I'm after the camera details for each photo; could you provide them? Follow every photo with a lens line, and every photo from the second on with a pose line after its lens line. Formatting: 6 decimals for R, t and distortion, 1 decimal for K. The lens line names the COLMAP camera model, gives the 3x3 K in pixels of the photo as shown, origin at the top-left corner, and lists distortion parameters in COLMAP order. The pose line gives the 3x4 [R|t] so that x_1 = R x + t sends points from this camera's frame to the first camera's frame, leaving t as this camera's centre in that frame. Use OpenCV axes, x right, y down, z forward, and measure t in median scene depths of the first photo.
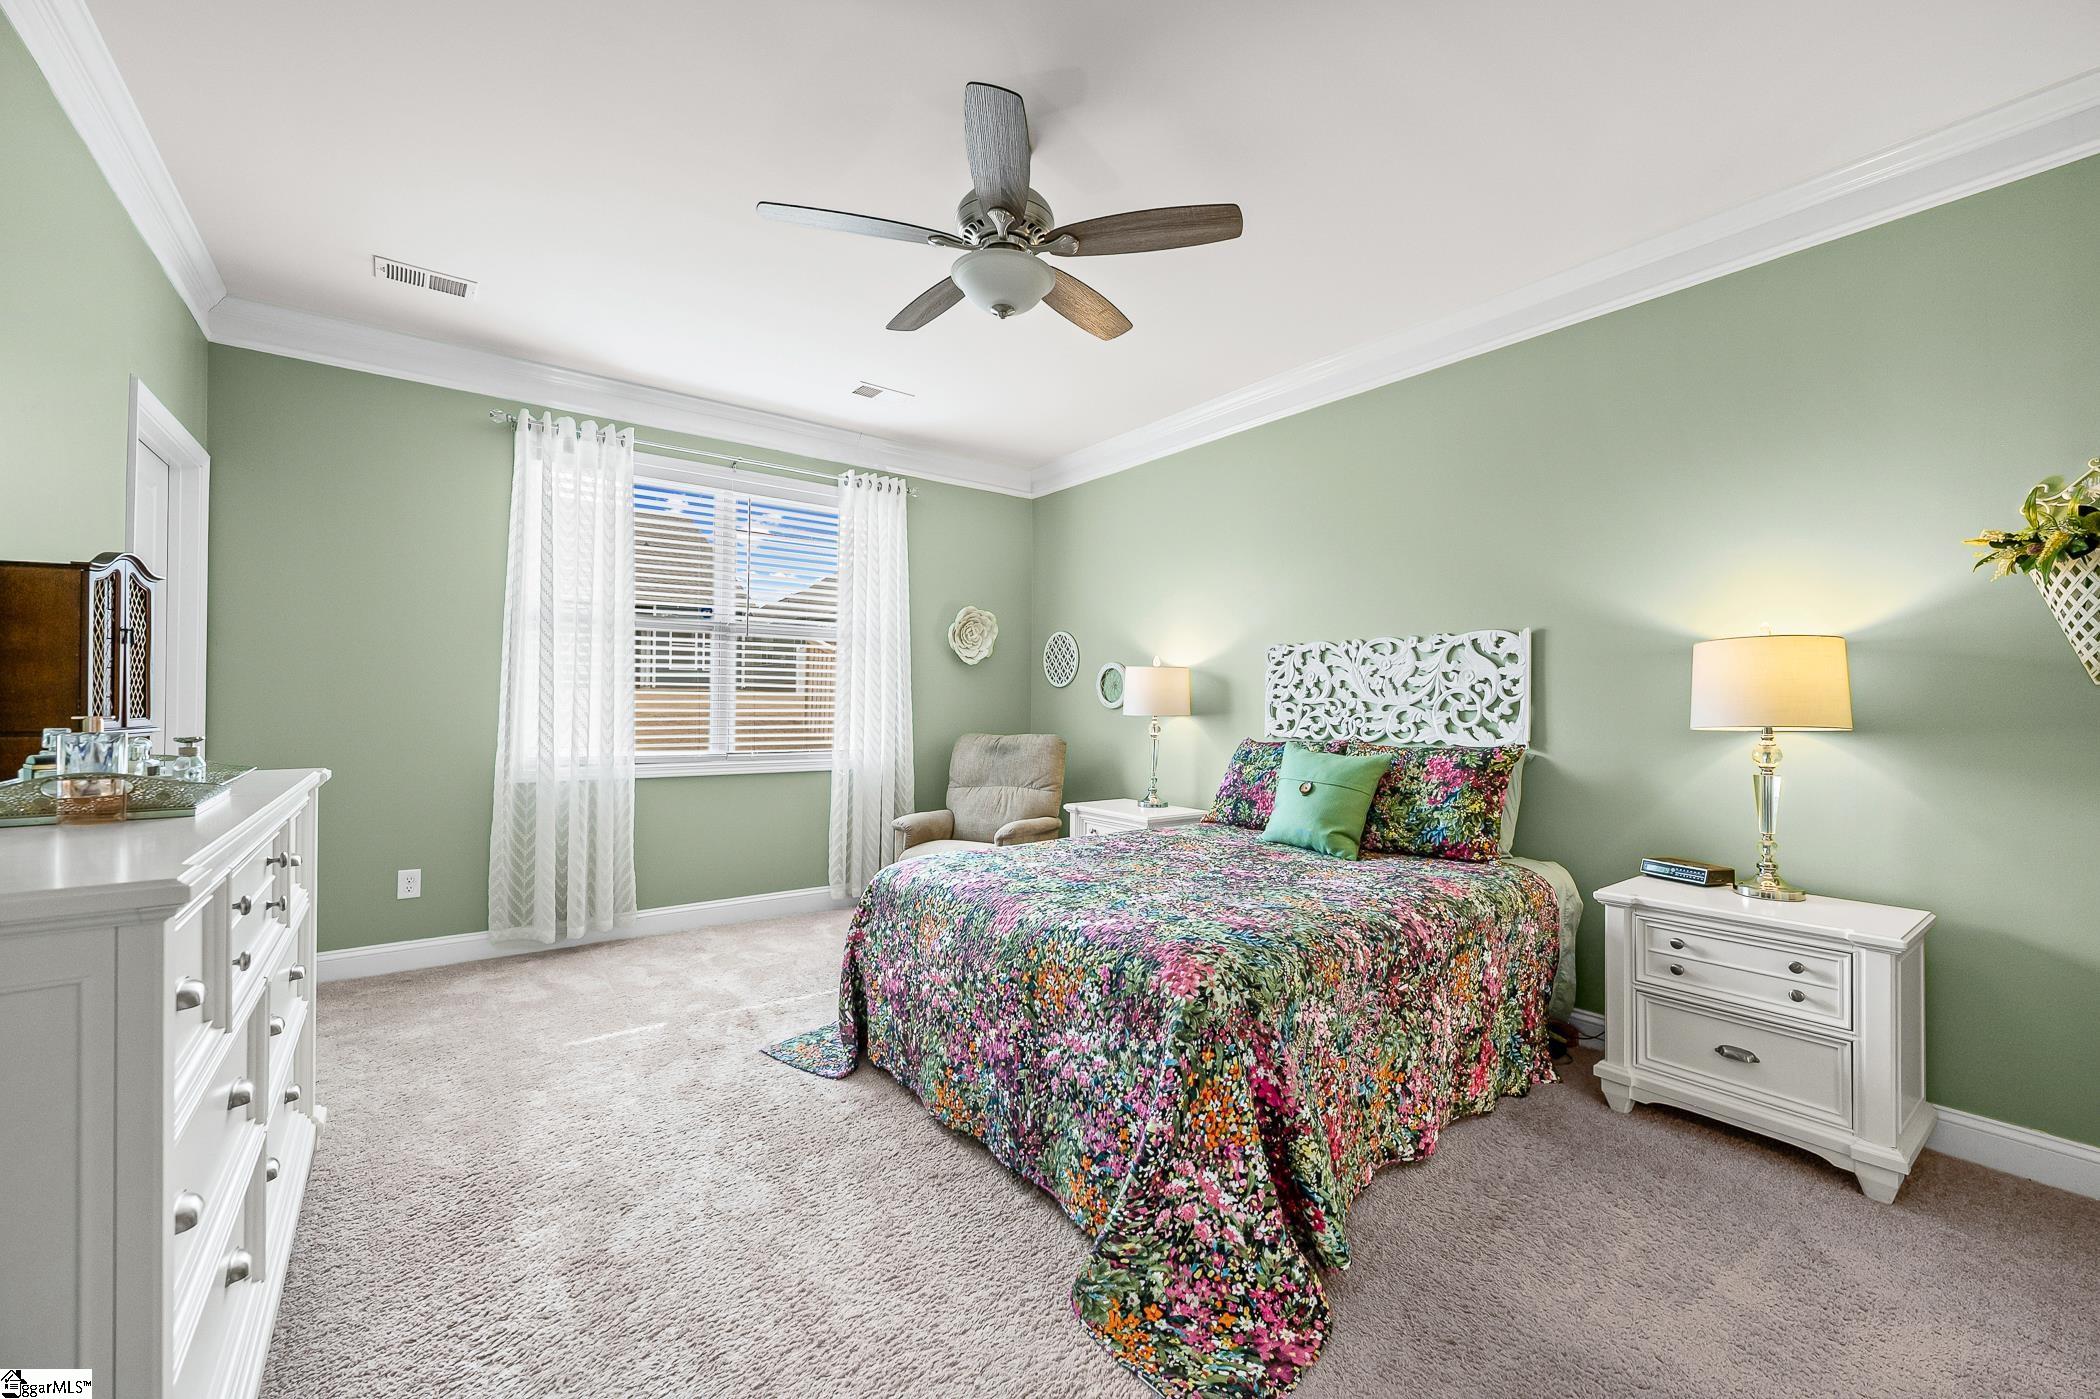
lens RADIAL K [[842.4, 0, 1050.0], [0, 842.4, 699.5], [0, 0, 1]] dist [-0.001137, -0.000145]
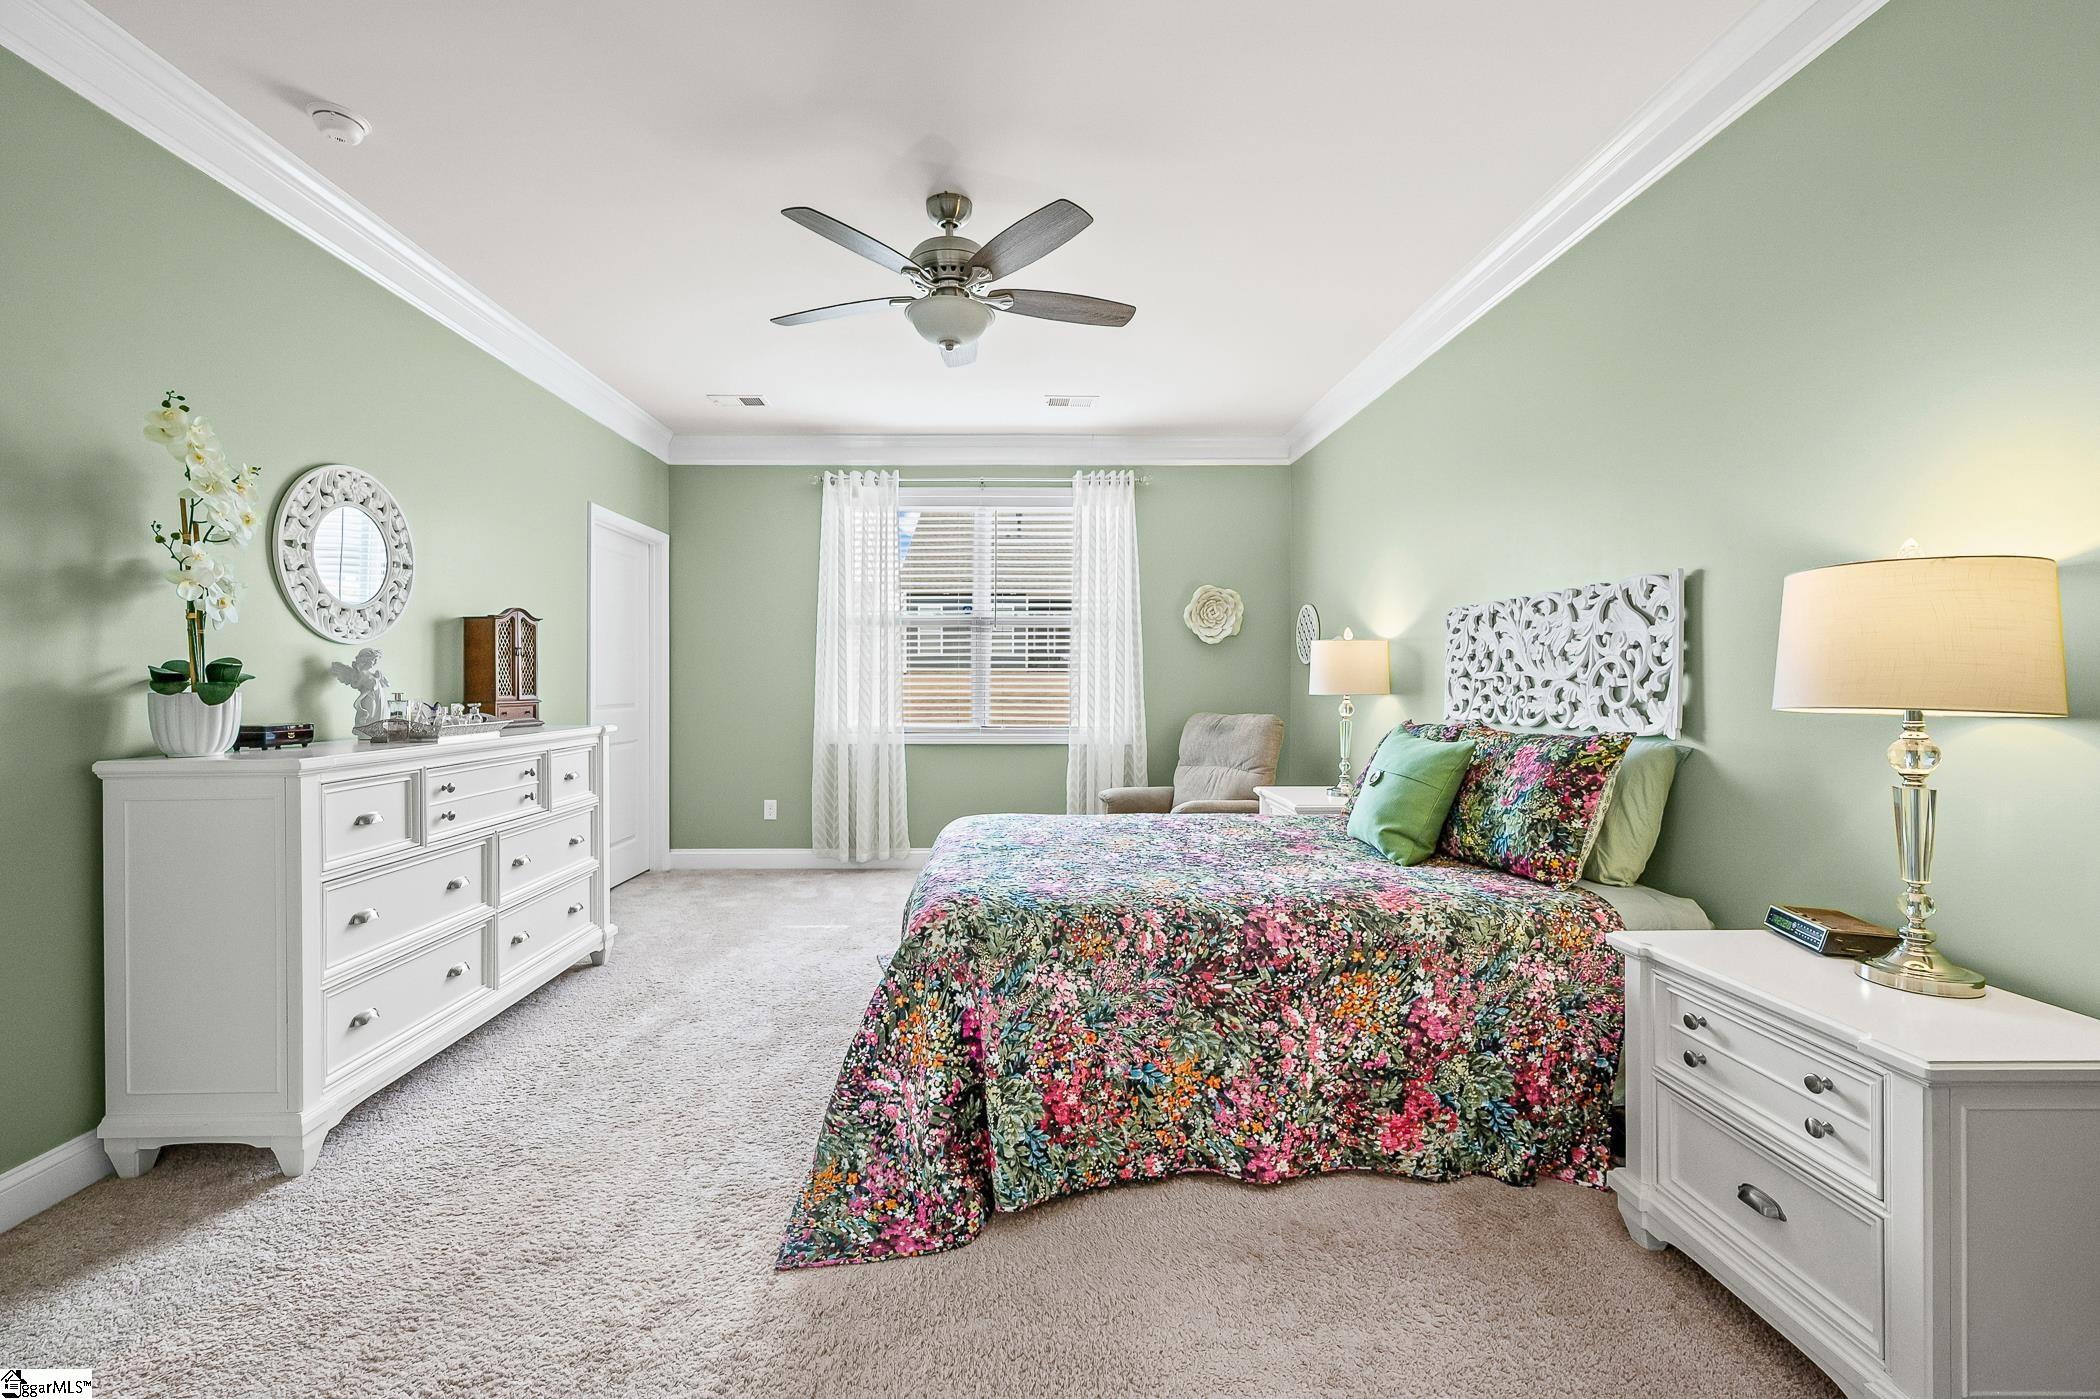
lens RADIAL K [[858.6, 0, 1003.9], [0, 858.6, 686.7], [0, 0, 1]] dist [0.000275, 0.000035]
pose [[0.794828, -0.006615, -0.606799, 0.540297], [0.010989, 0.999934, 0.003493, 0.005079], [0.606735, -0.009445, 0.794848, 0.074502]]
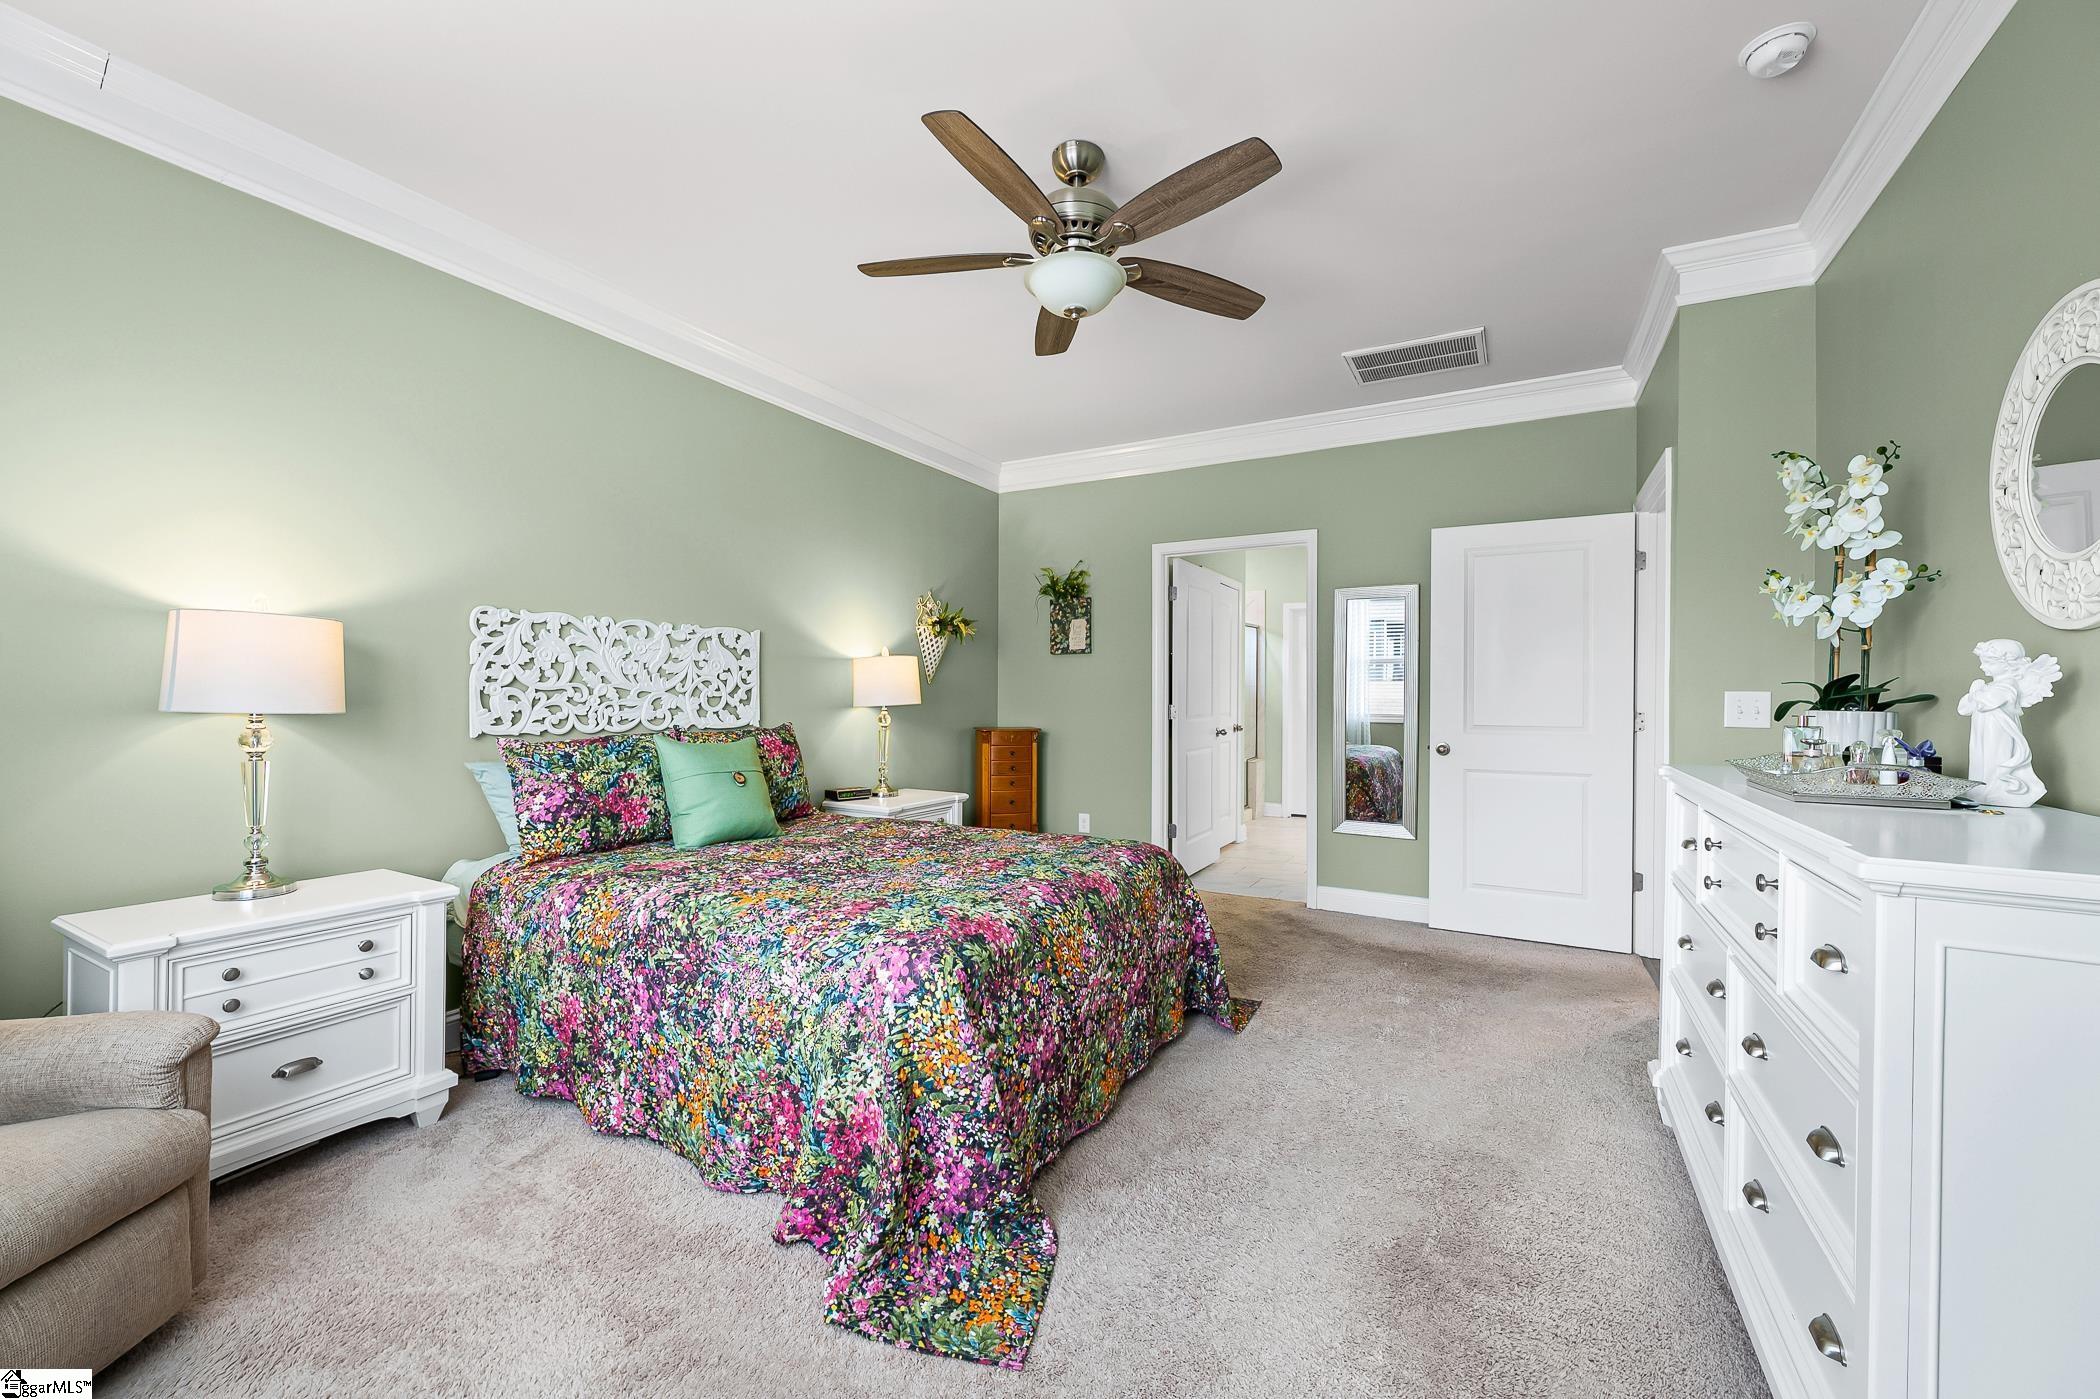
lens RADIAL K [[820.5, 0, 1052.6], [0, 820.5, 681.2], [0, 0, 1]] dist [0.000614, 0.000099]
pose [[-0.405478, 0.012508, 0.914019, -0.712411], [-0.006656, 0.999839, -0.016635, 0.008560], [-0.914081, -0.012829, -0.405329, 1.065075]]
